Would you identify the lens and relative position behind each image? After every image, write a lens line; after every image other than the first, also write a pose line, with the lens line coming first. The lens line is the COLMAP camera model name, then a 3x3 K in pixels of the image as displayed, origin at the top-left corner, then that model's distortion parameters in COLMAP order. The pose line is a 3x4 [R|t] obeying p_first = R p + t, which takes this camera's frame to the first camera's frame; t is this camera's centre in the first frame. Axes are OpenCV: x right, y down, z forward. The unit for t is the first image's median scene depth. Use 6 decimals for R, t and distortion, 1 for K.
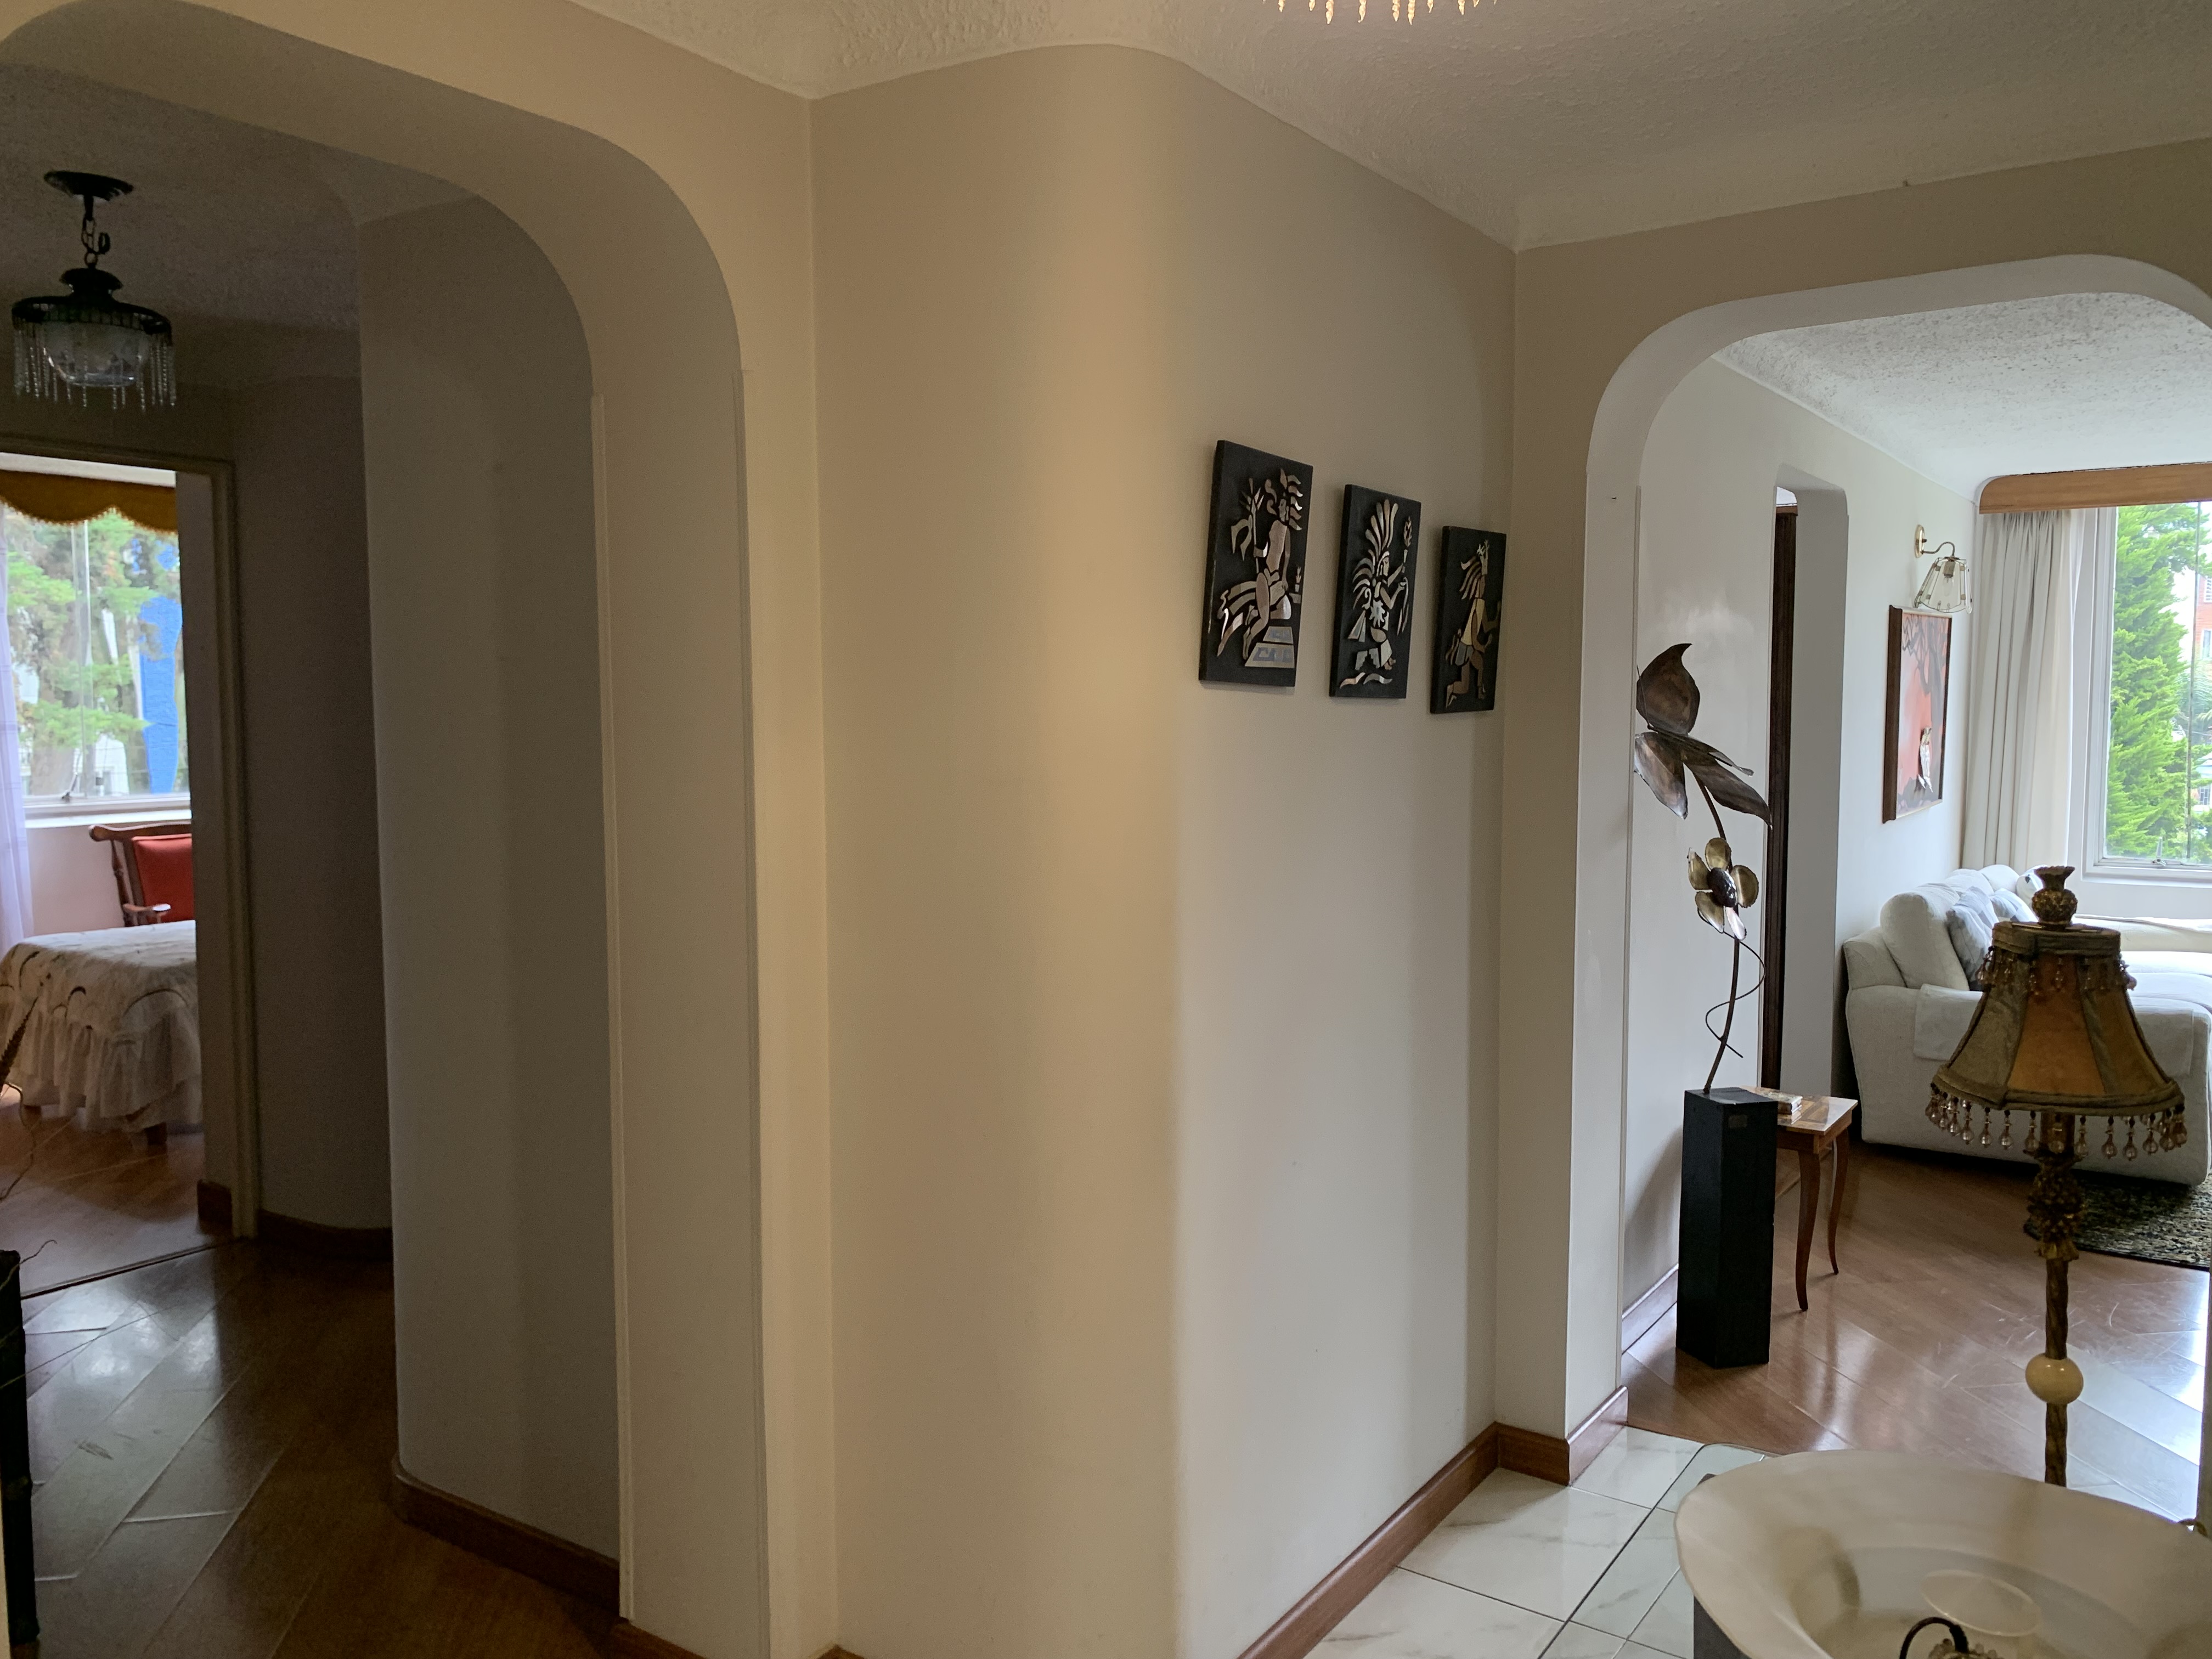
lens RADIAL K [[1683.1, 0, 1068.8], [0, 1683.1, 852.4], [0, 0, 1]] dist [0.030855, -0.047529]
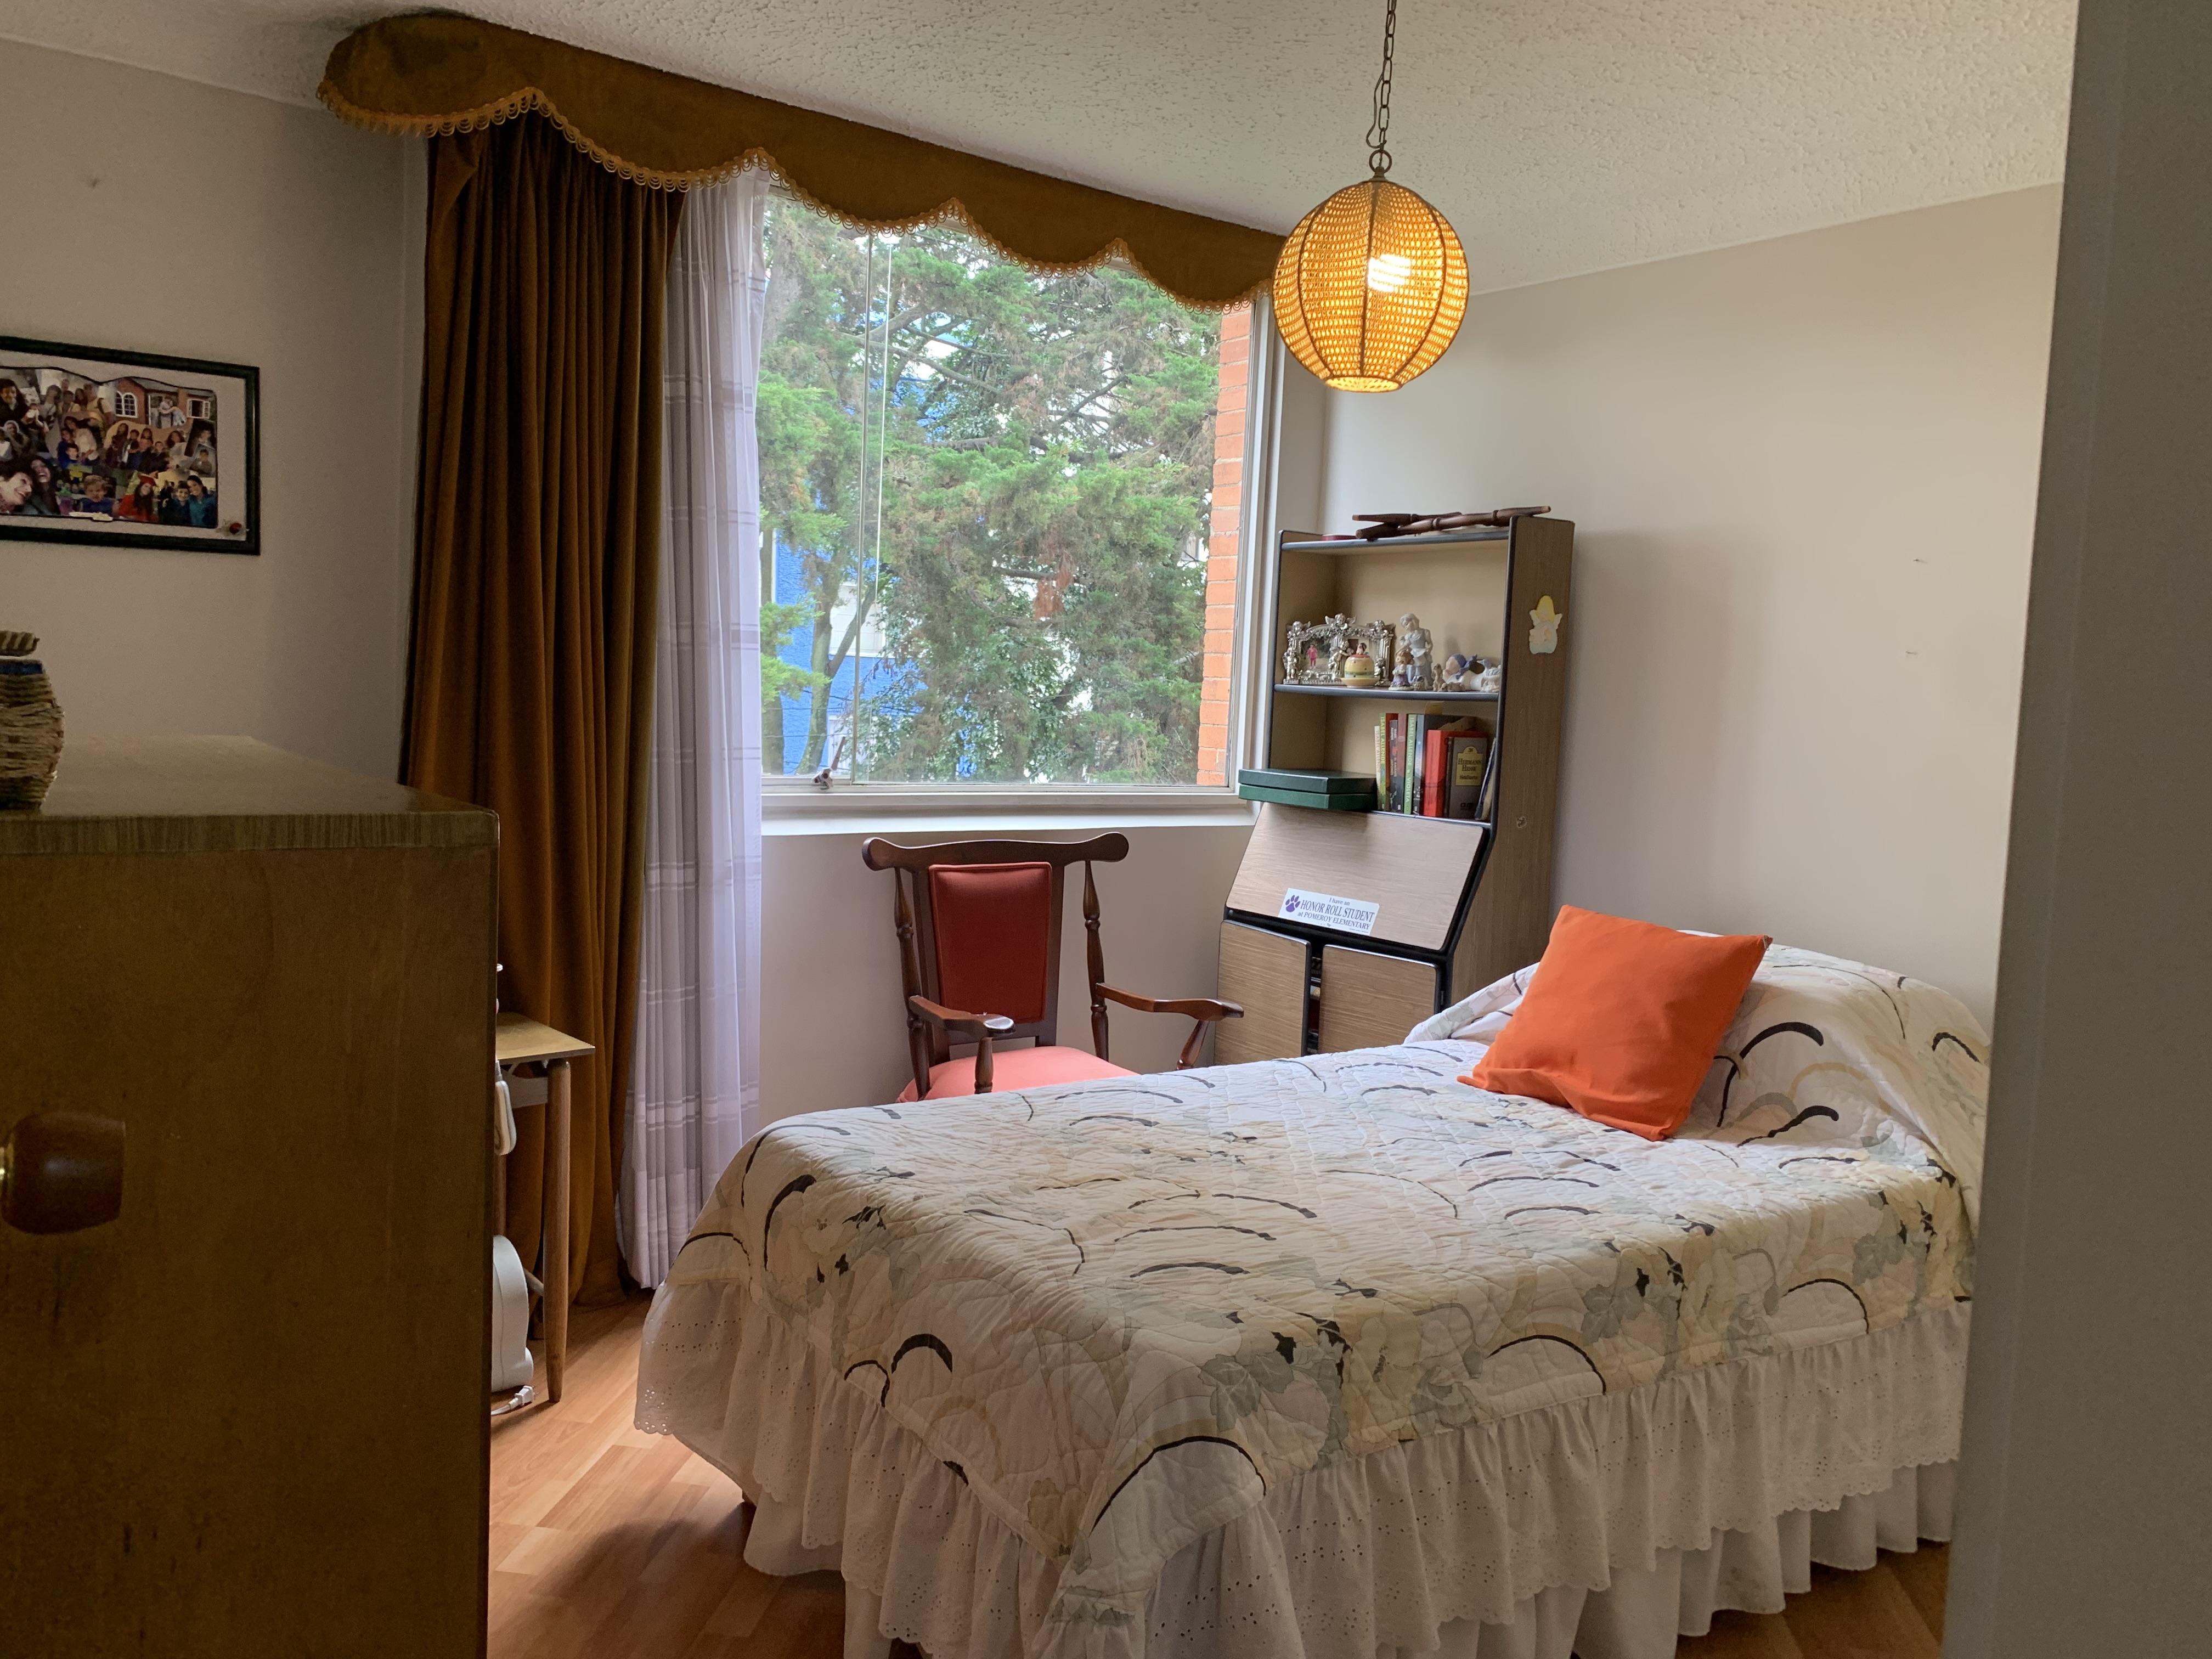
lens RADIAL K [[1683.1, 0, 1104.8], [0, 1683.1, 833.6], [0, 0, 1]] dist [0.030855, -0.047529]
pose [[0.955035, 0.072342, -0.287531, -0.354737], [-0.074931, 0.997187, 0.002006, -0.023253], [0.286867, 0.019629, 0.957769, 0.519731]]
